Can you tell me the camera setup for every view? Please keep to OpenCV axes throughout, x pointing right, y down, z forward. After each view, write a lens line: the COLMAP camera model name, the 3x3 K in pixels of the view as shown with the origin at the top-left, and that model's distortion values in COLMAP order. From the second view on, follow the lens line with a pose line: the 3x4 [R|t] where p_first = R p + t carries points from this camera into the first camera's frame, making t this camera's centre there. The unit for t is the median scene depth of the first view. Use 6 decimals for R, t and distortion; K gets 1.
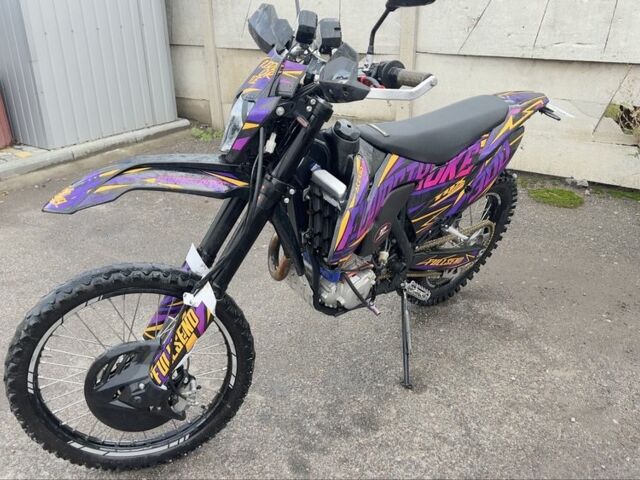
lens RADIAL K [[655.4, 0, 320.0], [0, 655.4, 240.0], [0, 0, 1]] dist [0.100693, -0.151599]
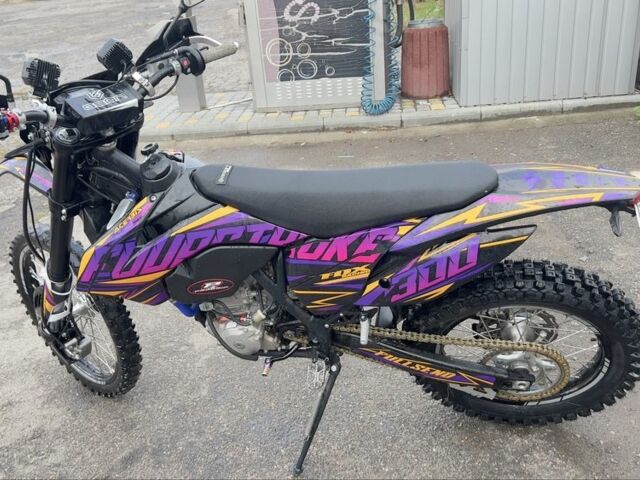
lens RADIAL K [[655.4, 0, 320.0], [0, 655.4, 240.0], [0, 0, 1]] dist [0.100693, -0.151599]
pose [[0.548084, 0.332236, -0.767609, 0.739497], [-0.248979, 0.940930, 0.229478, -0.275224], [0.798507, 0.065346, 0.598428, 0.516364]]
